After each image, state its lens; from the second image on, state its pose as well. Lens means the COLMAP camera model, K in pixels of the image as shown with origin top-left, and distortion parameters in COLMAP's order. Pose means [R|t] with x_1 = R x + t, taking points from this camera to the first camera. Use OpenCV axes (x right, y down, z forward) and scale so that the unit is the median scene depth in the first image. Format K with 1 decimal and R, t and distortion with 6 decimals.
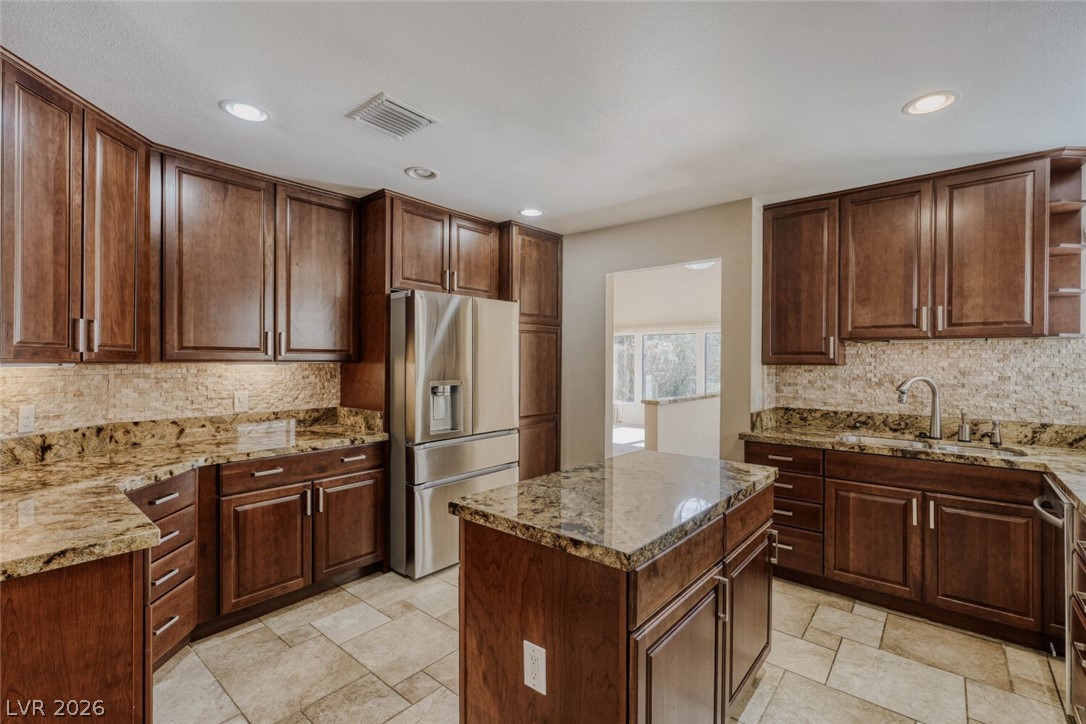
lens RADIAL K [[484.5, 0, 542.7], [0, 484.5, 362.4], [0, 0, 1]] dist [-0.001579, 0.000061]
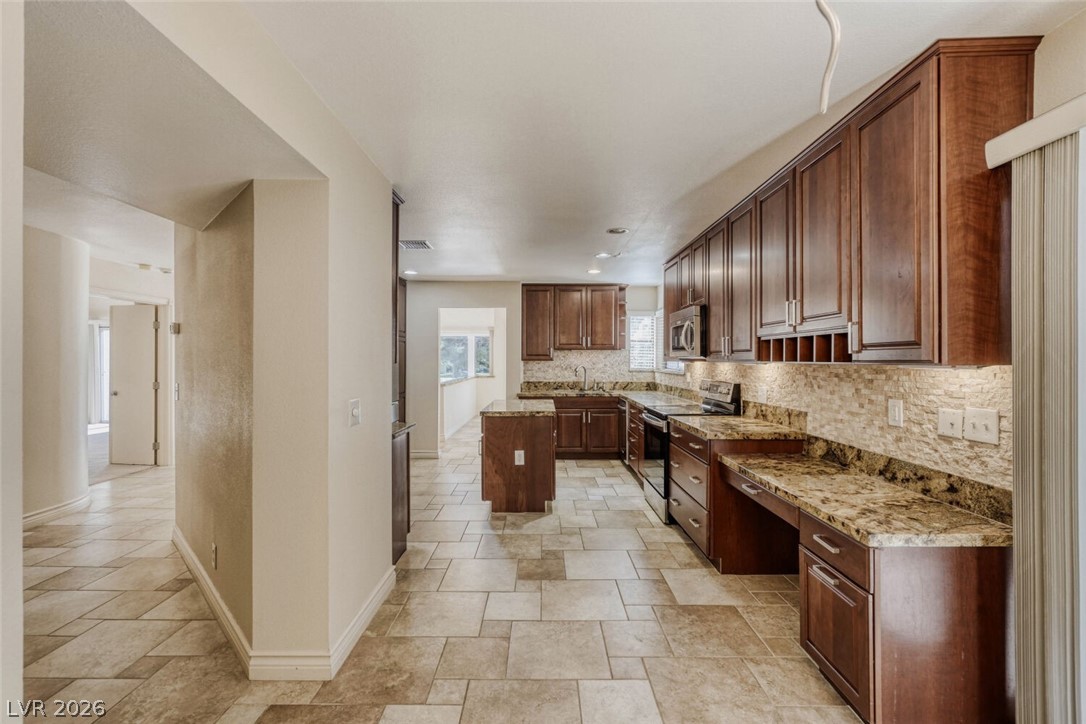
lens RADIAL K [[474.1, 0, 539.3], [0, 474.1, 356.0], [0, 0, 1]] dist [-0.001336, 0.000537]
pose [[0.768178, 0.000298, 0.640236, -0.915036], [0.004754, 0.999970, -0.006169, -0.002558], [-0.640219, 0.007783, 0.768153, -0.699508]]
